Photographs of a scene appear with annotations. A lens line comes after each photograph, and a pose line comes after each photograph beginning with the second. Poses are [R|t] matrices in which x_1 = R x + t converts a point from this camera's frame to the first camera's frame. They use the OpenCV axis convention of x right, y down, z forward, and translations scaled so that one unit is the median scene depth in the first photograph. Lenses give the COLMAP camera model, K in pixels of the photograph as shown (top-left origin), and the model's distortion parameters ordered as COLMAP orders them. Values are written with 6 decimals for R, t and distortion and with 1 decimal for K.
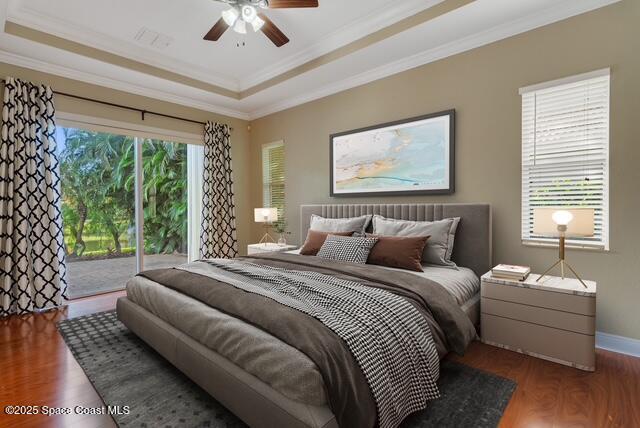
lens RADIAL K [[306.8, 0, 323.2], [0, 306.8, 208.7], [0, 0, 1]] dist [0.001467, 0.000946]
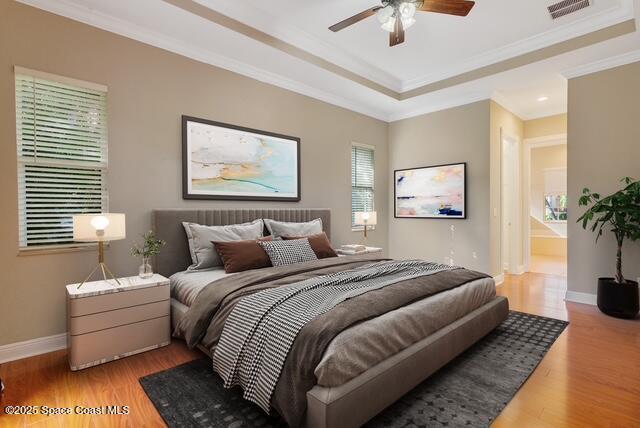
lens RADIAL K [[306.8, 0, 323.1], [0, 306.8, 215.2], [0, 0, 1]] dist [0.001467, 0.000946]
pose [[0.094586, -0.015179, 0.995401, -0.786383], [0.013075, 0.999816, 0.014004, -0.004005], [-0.995431, 0.011690, 0.094767, 0.671142]]
